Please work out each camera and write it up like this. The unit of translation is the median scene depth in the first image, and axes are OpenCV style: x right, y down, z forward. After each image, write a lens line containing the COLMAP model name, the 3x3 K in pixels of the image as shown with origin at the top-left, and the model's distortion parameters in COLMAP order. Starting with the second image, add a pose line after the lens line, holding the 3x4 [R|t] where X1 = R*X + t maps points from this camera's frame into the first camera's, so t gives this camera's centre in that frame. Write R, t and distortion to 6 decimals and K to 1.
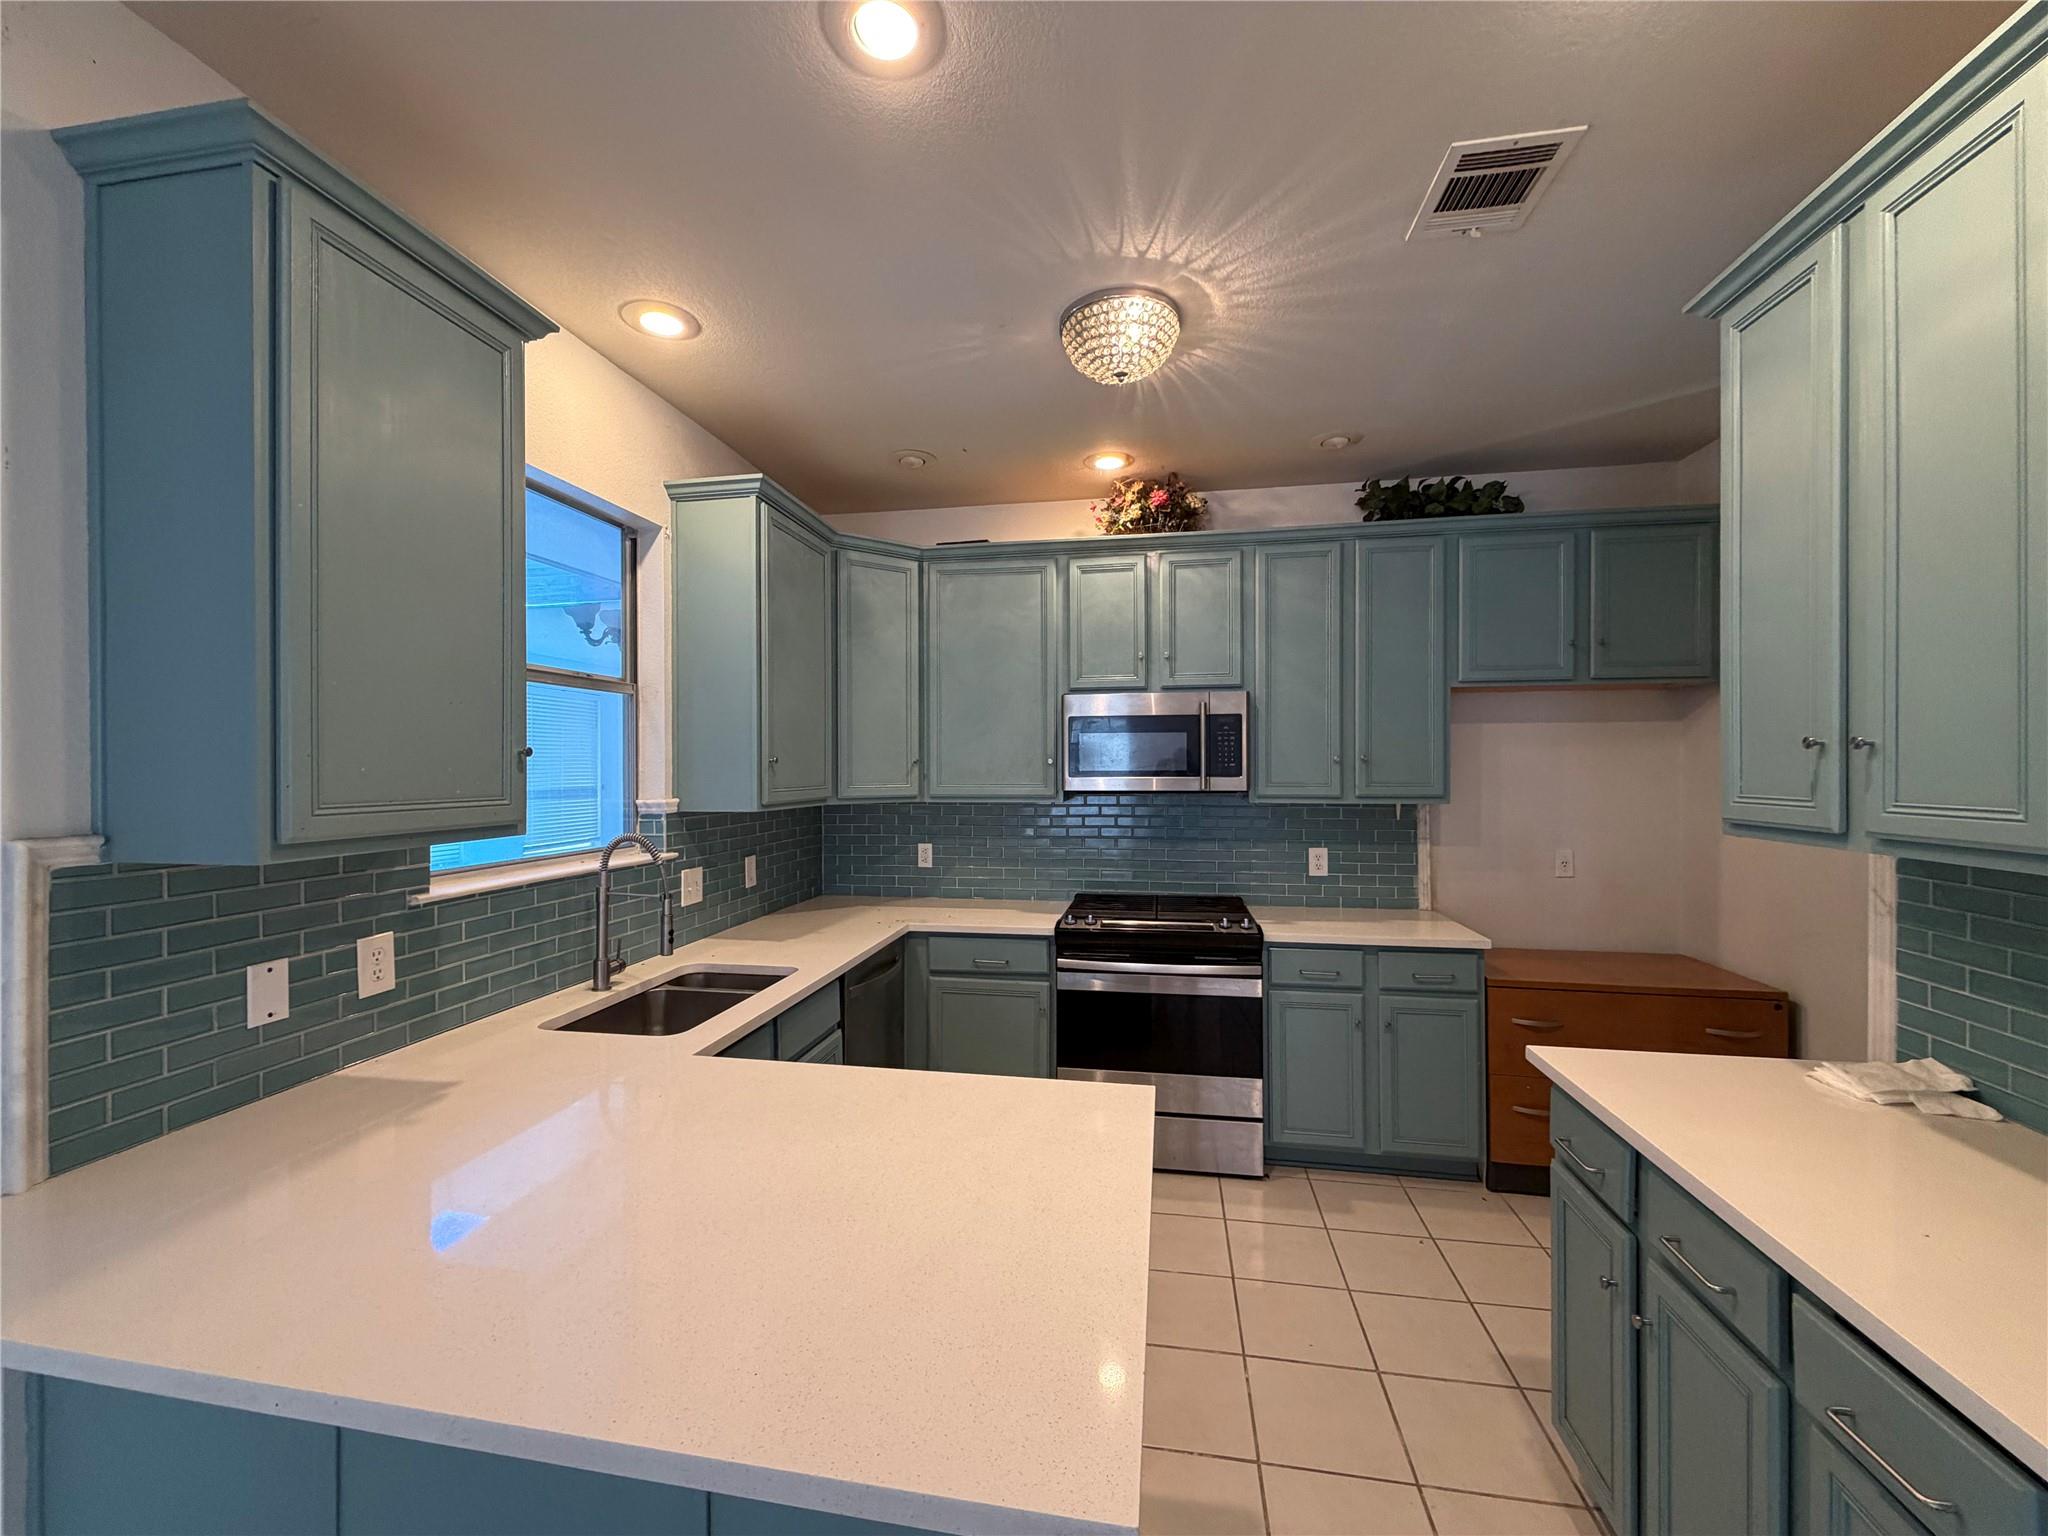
lens RADIAL K [[820.8, 0, 1022.4], [0, 820.8, 766.7], [0, 0, 1]] dist [0.000912, 0.000082]
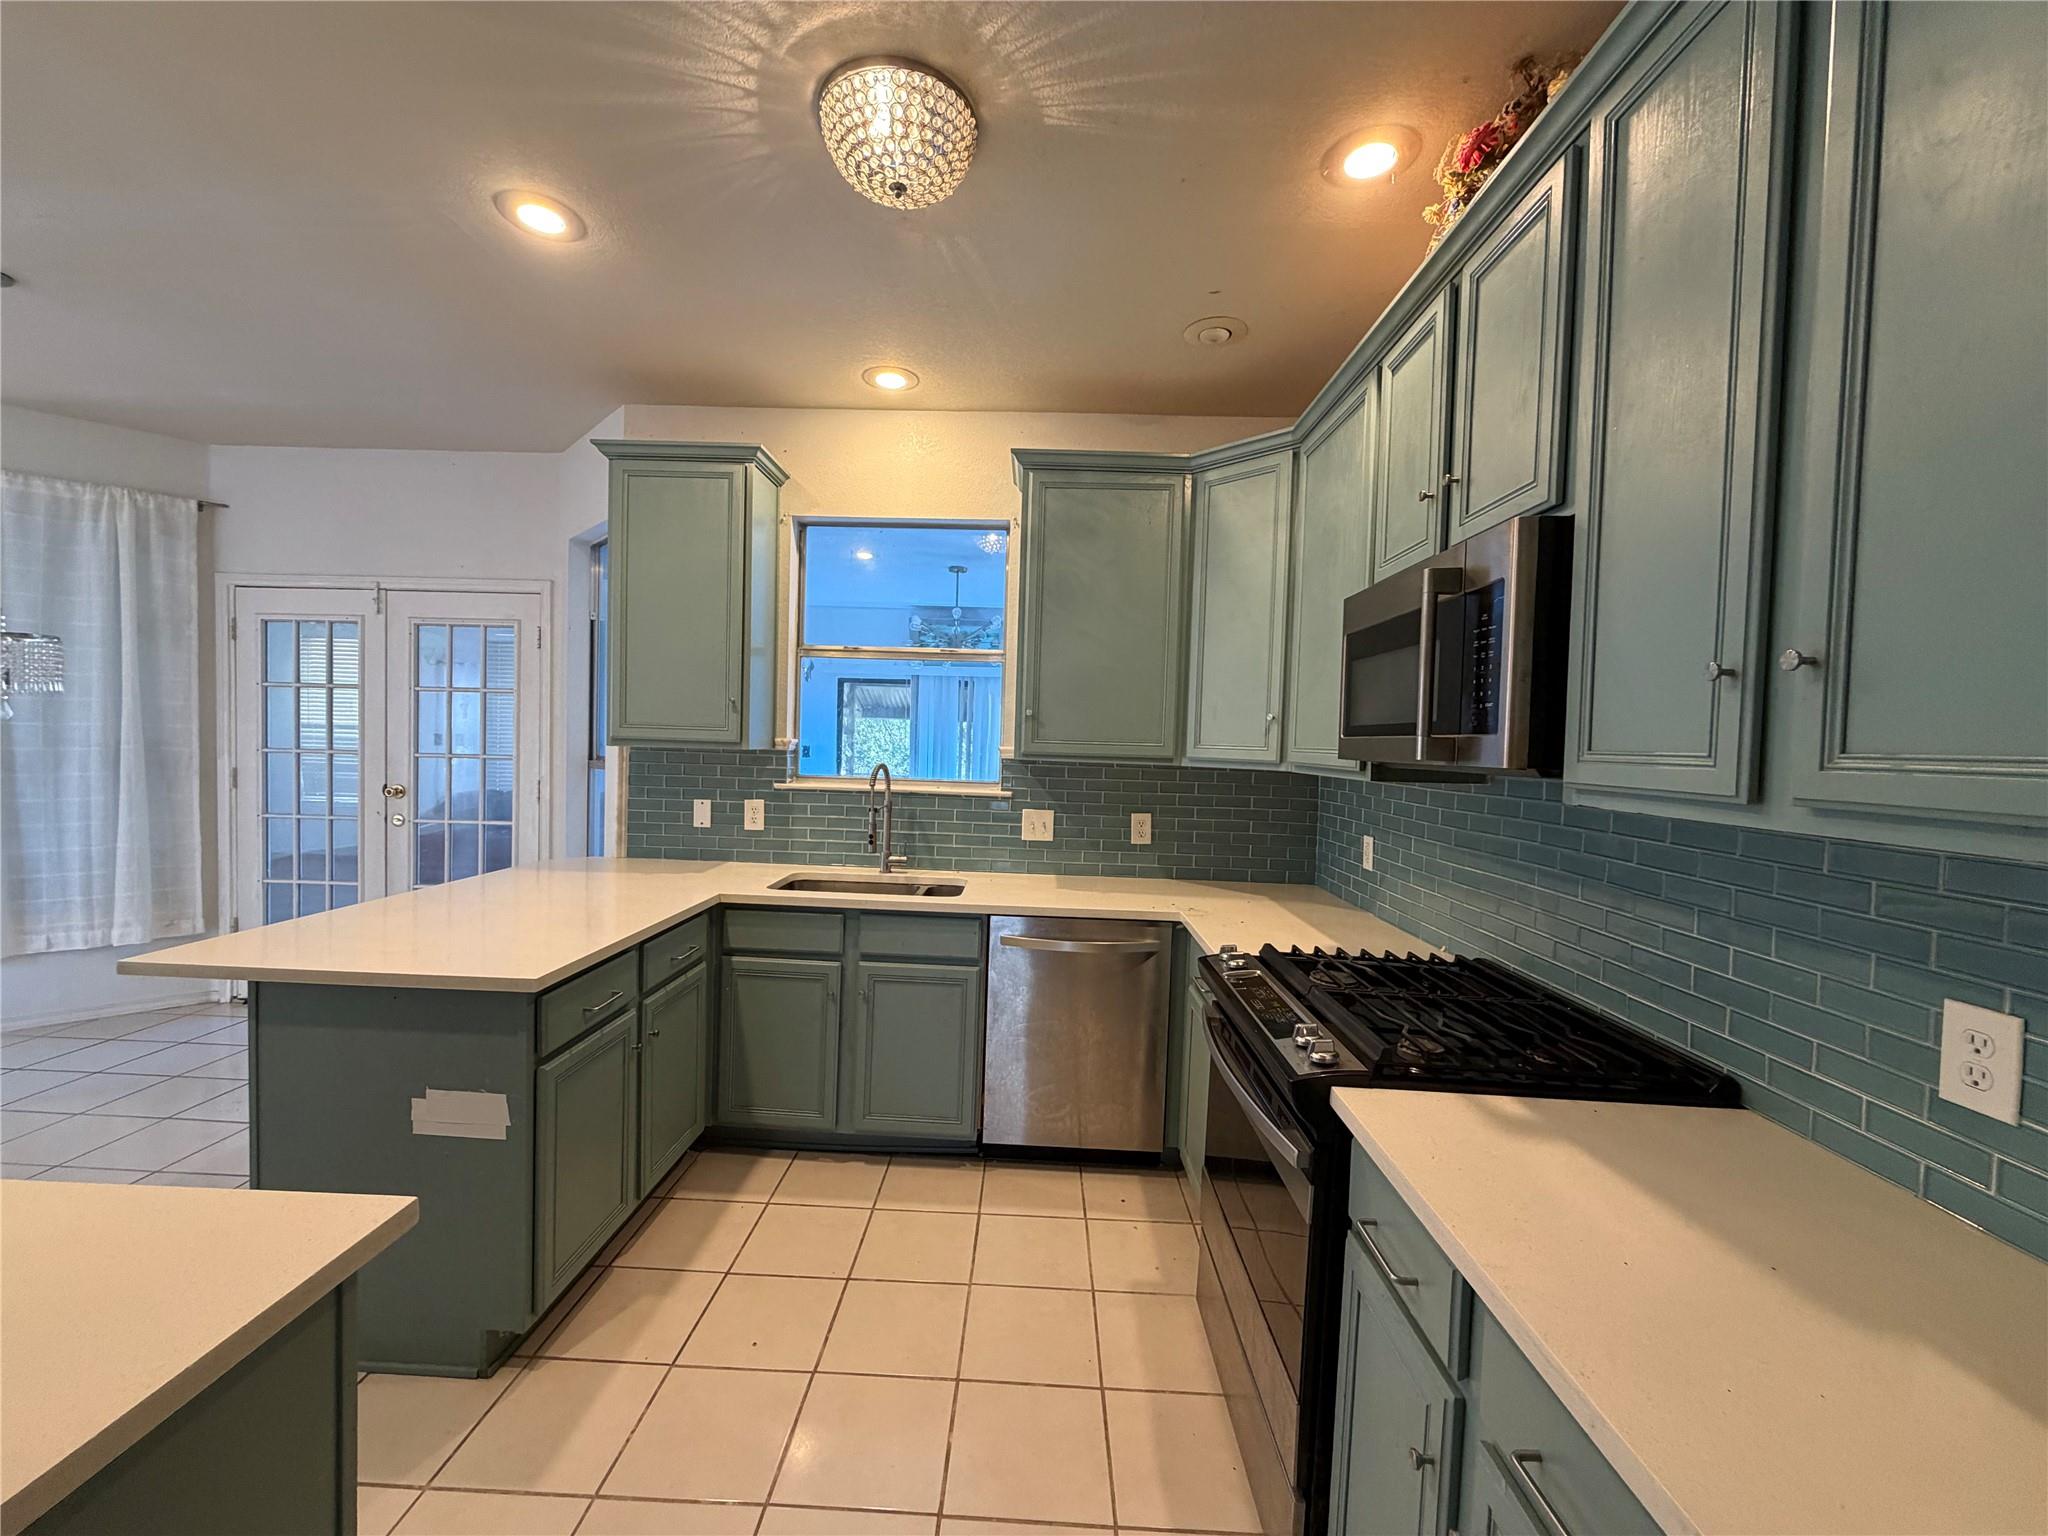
lens RADIAL K [[820.8, 0, 1018.5], [0, 820.8, 769.1], [0, 0, 1]] dist [0.000912, 0.000082]
pose [[0.138909, 0.042101, -0.989410, 1.082483], [-0.030718, 0.998798, 0.038188, 0.035916], [0.989829, 0.025088, 0.140036, 1.201333]]
